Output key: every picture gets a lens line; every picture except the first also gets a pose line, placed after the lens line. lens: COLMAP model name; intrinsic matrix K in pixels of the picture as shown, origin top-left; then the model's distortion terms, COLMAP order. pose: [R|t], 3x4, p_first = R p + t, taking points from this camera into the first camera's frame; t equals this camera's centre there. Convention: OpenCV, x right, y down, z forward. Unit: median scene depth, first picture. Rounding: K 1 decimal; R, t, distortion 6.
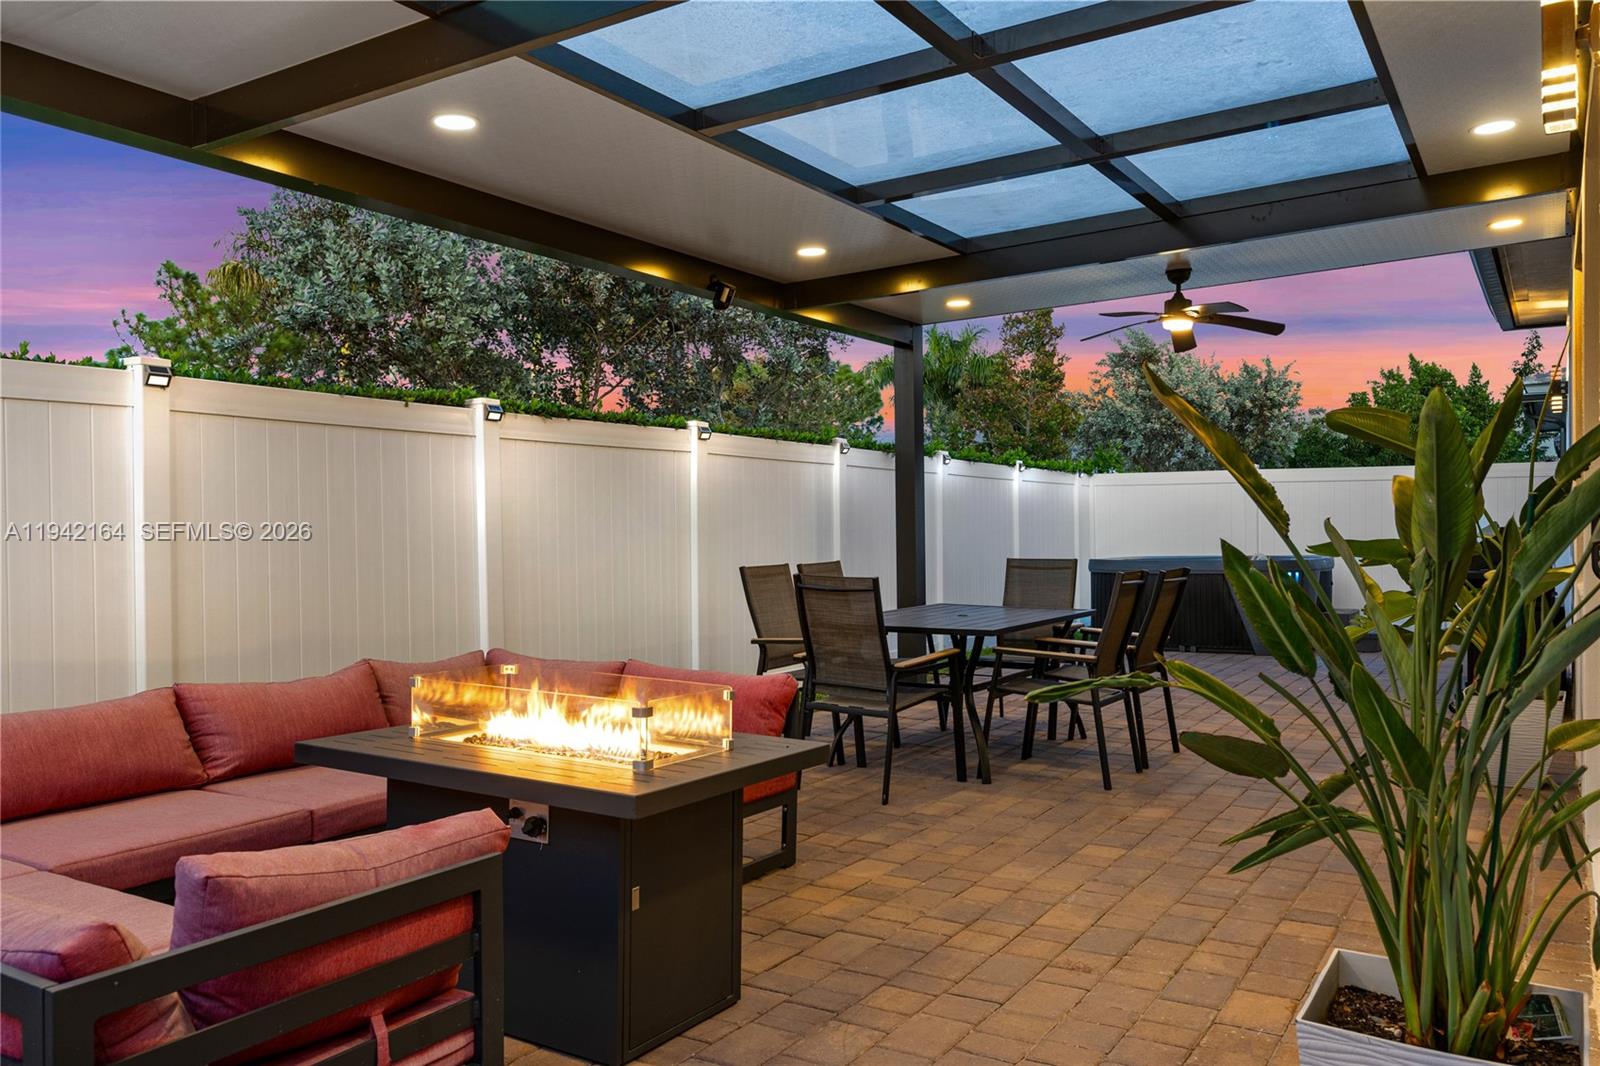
lens RADIAL K [[1239.8, 0, 805.1], [0, 1239.8, 539.9], [0, 0, 1]] dist [-0.010977, -0.005877]
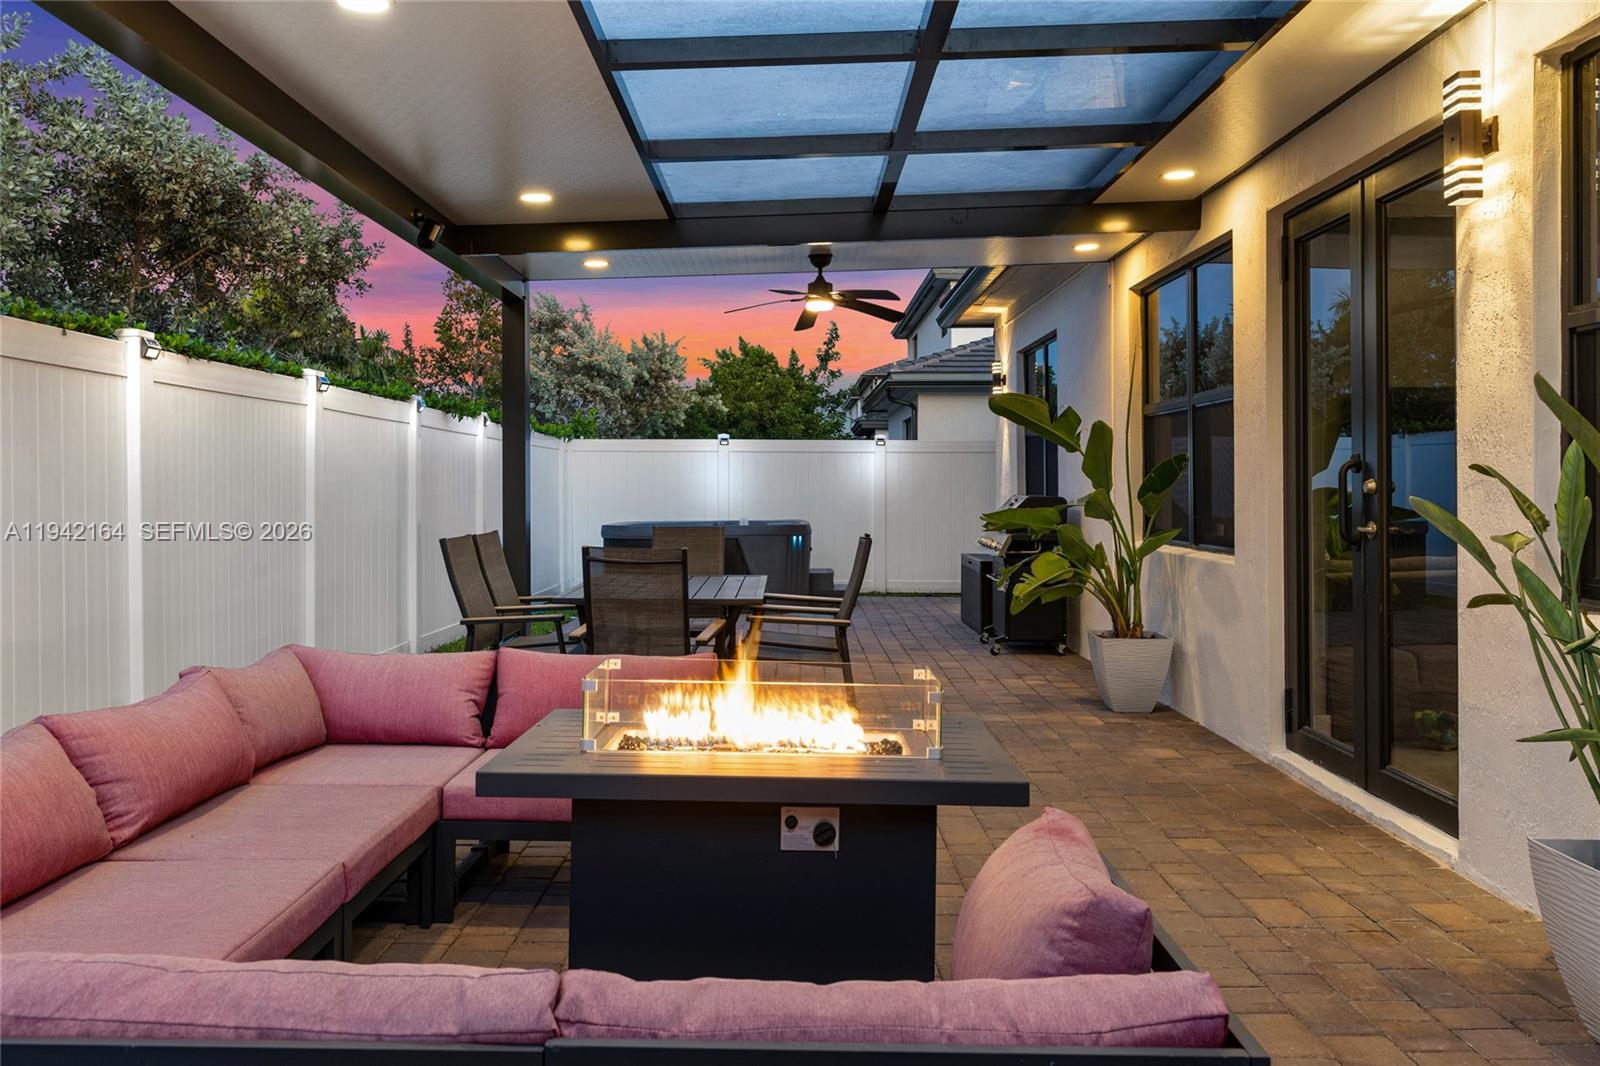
lens RADIAL K [[1239.8, 0, 851.9], [0, 1239.8, 475.5], [0, 0, 1]] dist [-0.010977, -0.005877]
pose [[0.853505, 0.012205, 0.520941, -0.267160], [-0.000319, 0.999738, -0.022900, -0.002955], [-0.521084, 0.019379, 0.853286, 0.085808]]
